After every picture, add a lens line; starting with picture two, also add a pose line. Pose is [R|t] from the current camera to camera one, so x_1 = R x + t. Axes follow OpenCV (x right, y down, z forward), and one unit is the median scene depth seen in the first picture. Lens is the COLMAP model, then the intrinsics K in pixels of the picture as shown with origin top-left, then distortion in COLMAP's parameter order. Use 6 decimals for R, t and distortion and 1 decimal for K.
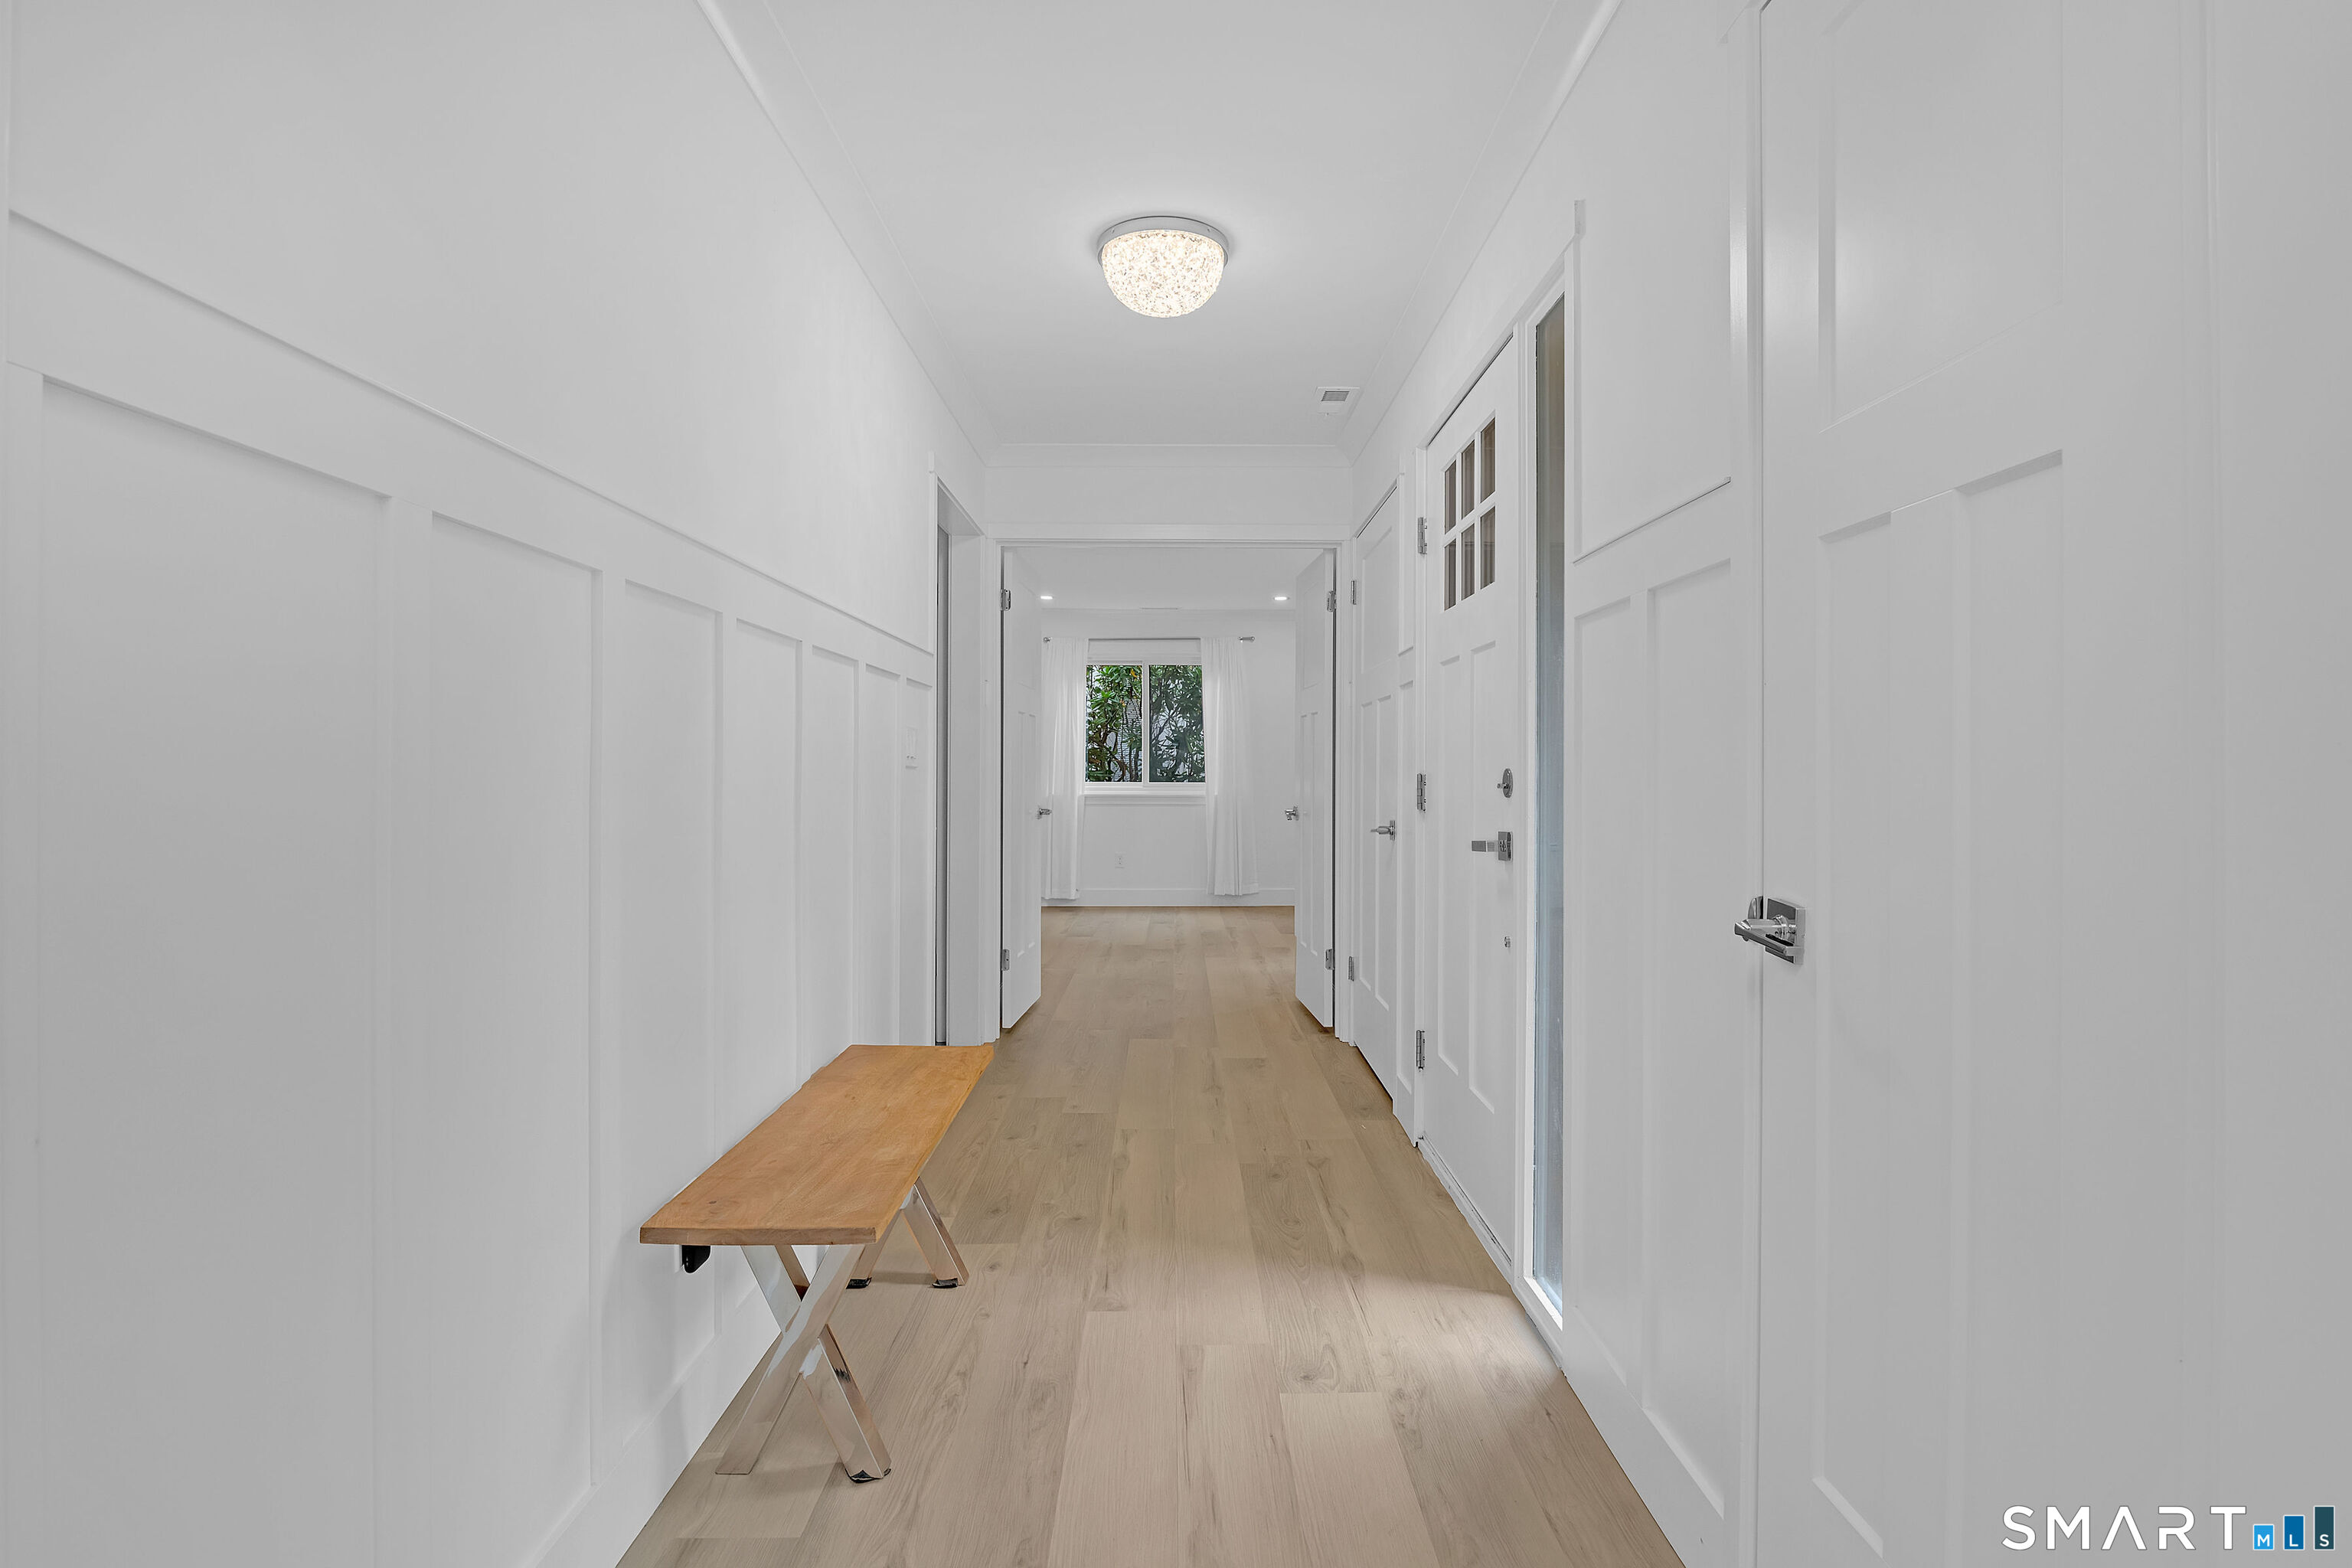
lens RADIAL K [[1173.9, 0, 1175.8], [0, 1173.9, 776.8], [0, 0, 1]] dist [-0.007919, -0.002122]
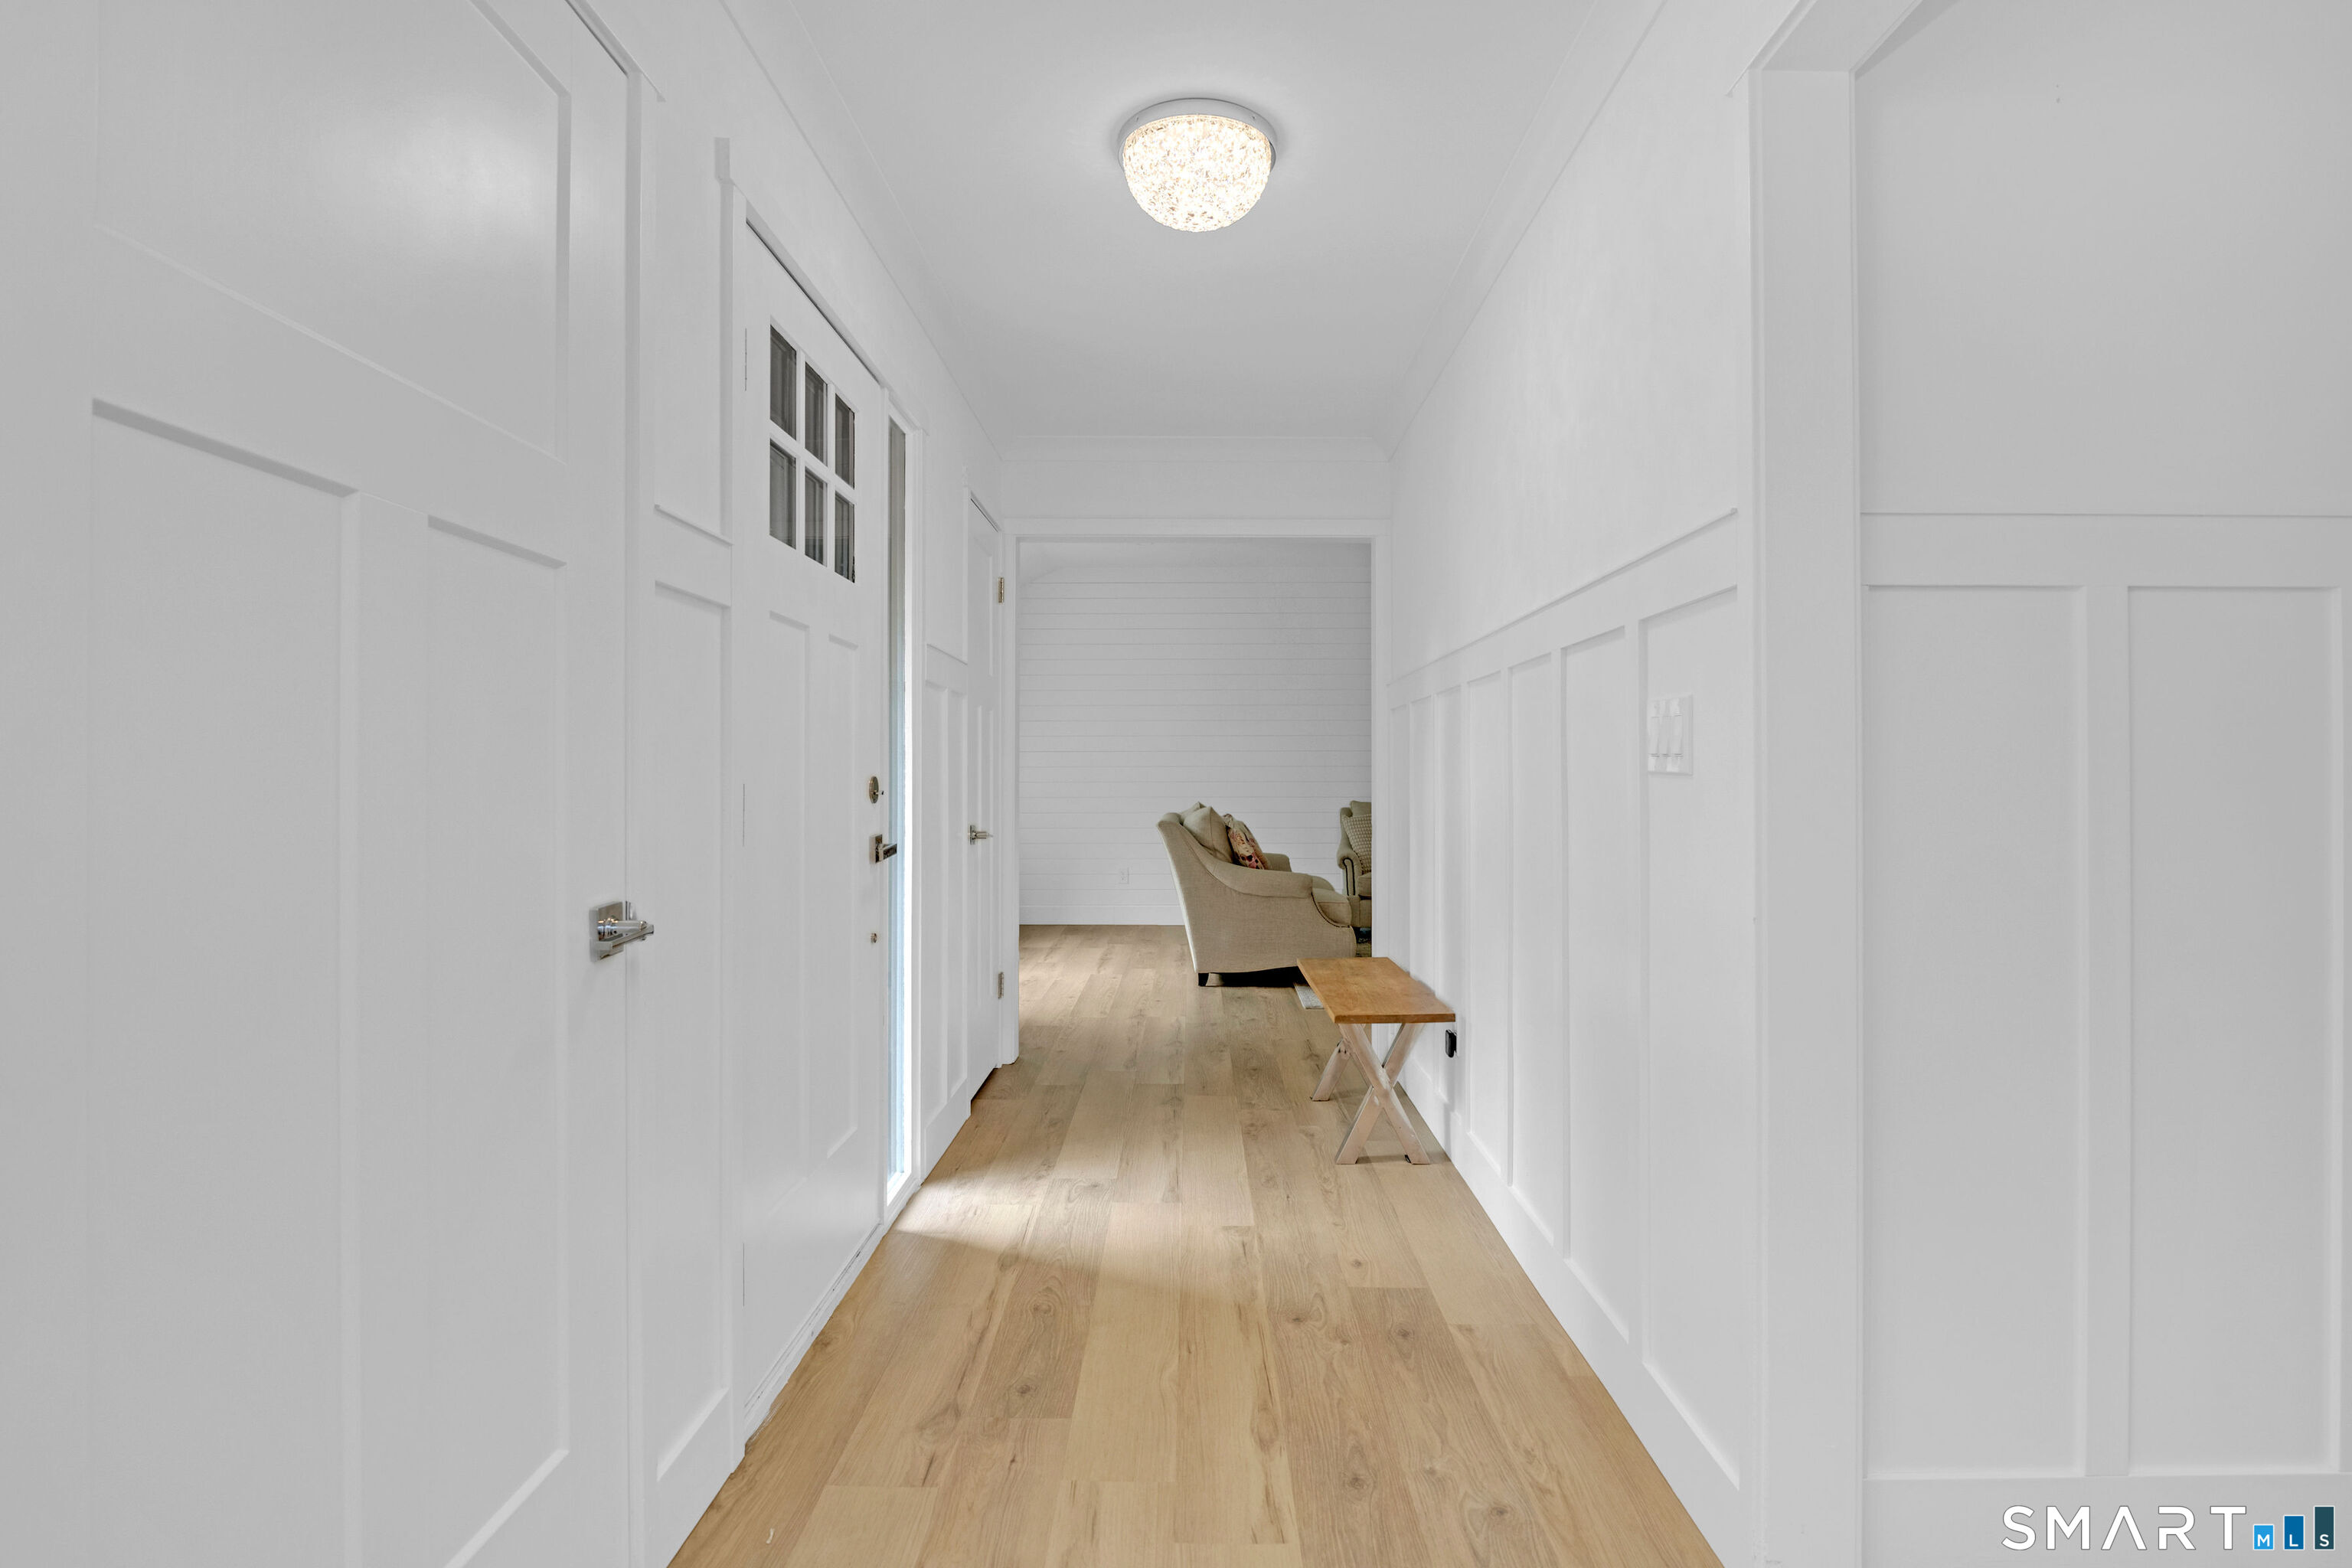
lens RADIAL K [[1173.9, 0, 1179.9], [0, 1173.9, 768.2], [0, 0, 1]] dist [-0.007919, -0.002122]
pose [[-0.999901, -0.000389, 0.014033, -0.014128], [-0.000458, 0.999988, -0.004939, -0.009250], [-0.014031, -0.004945, -0.999889, 2.029137]]
